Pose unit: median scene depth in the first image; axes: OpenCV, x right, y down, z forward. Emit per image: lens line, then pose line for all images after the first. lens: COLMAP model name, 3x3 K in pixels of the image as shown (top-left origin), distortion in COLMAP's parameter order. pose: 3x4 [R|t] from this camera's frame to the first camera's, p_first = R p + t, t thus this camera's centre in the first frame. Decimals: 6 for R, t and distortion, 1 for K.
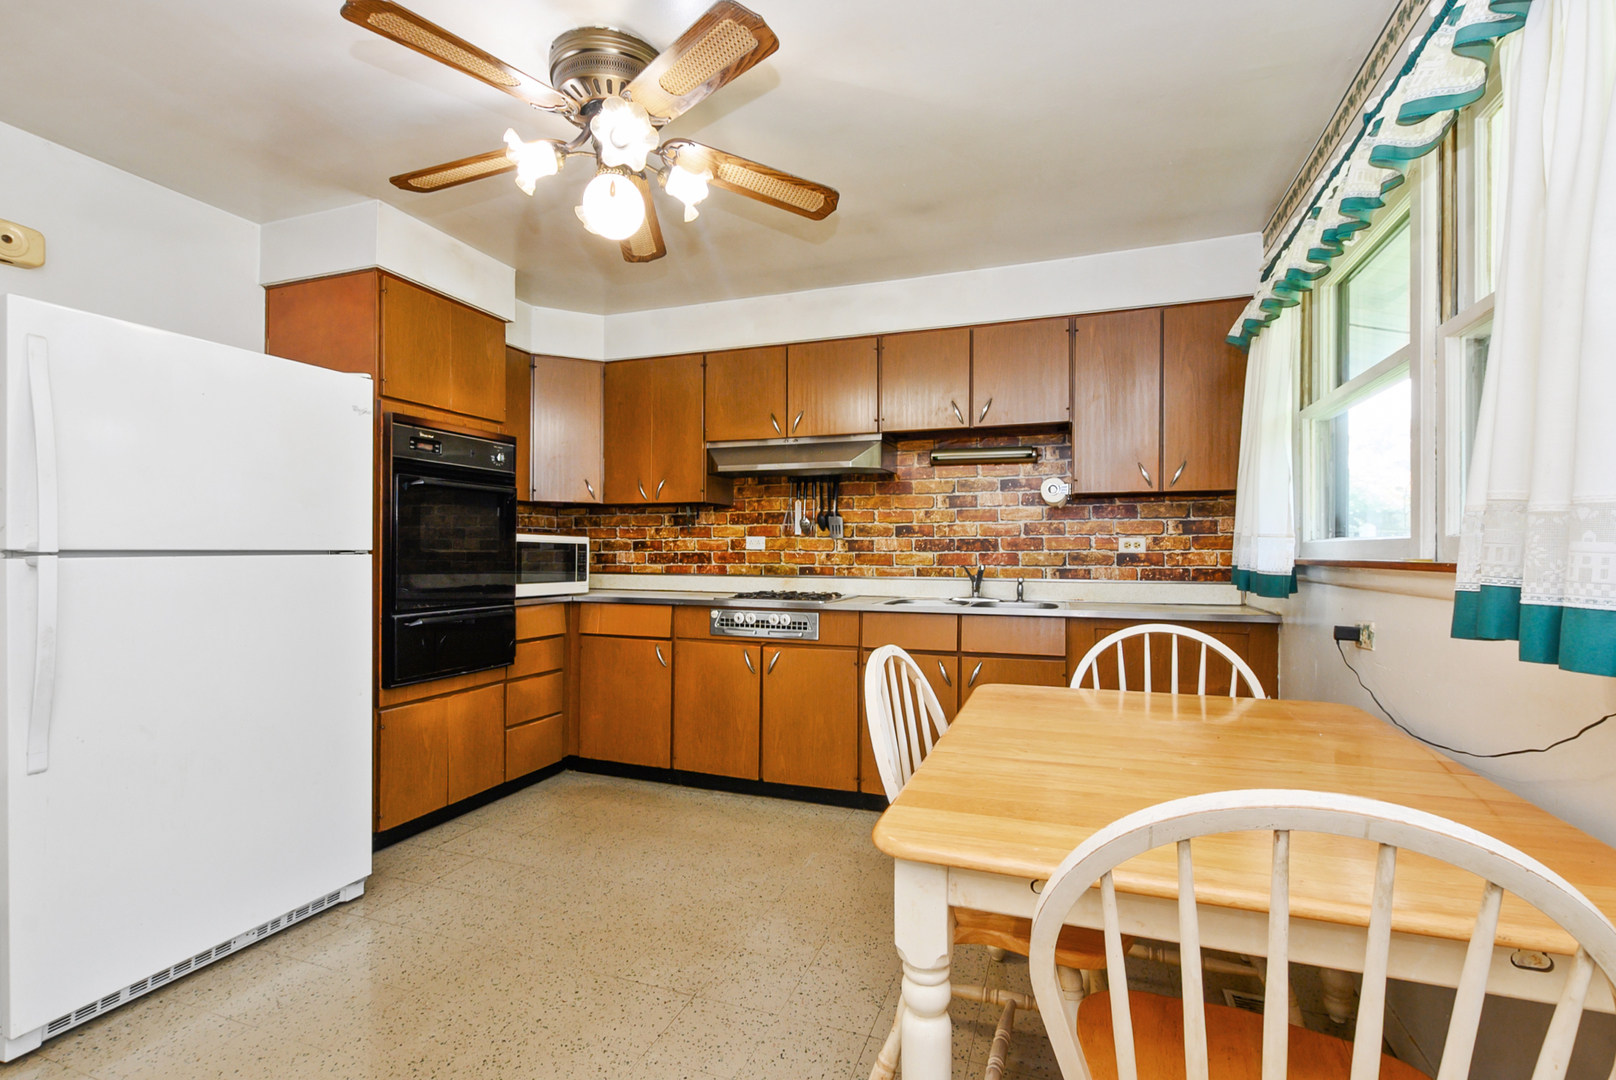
lens RADIAL K [[718.0, 0, 816.3], [0, 718.0, 545.8], [0, 0, 1]] dist [0.001643, 0.000427]
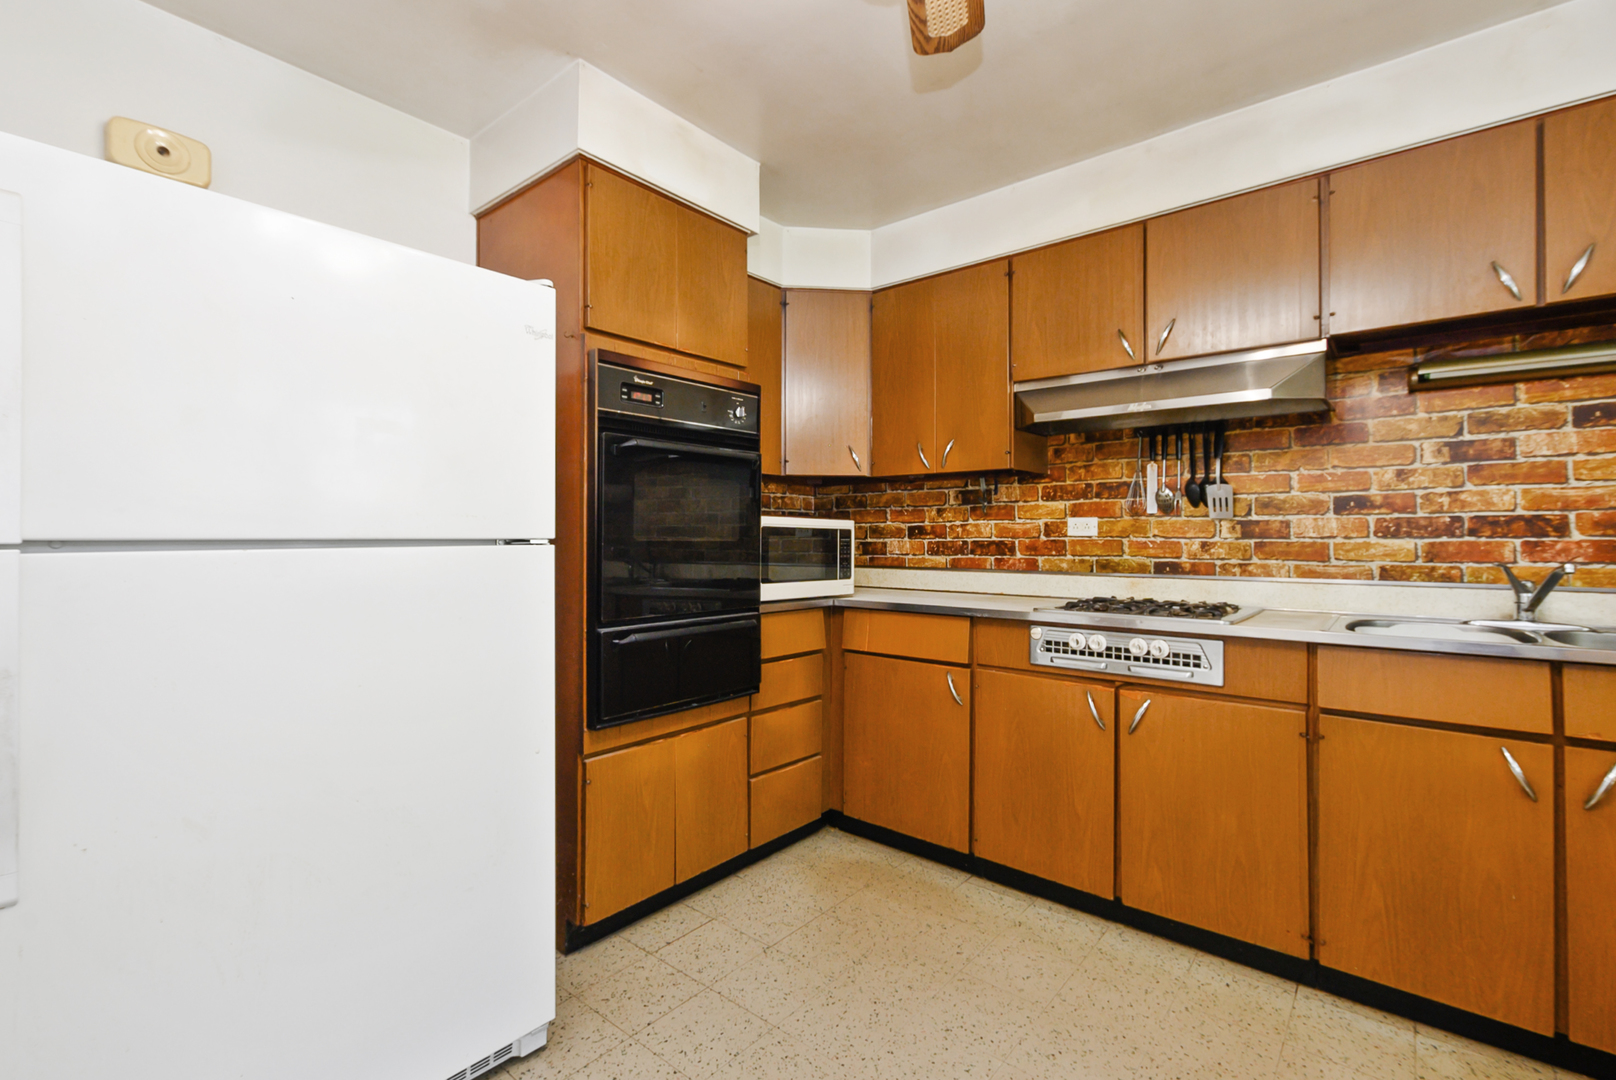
lens RADIAL K [[718.0, 0, 816.3], [0, 718.0, 545.8], [0, 0, 1]] dist [0.001643, 0.000427]
pose [[0.939297, 0.000749, -0.343103, -0.097070], [0.005363, 0.999843, 0.016864, 0.001671], [0.343062, -0.017681, 0.939146, 0.283799]]
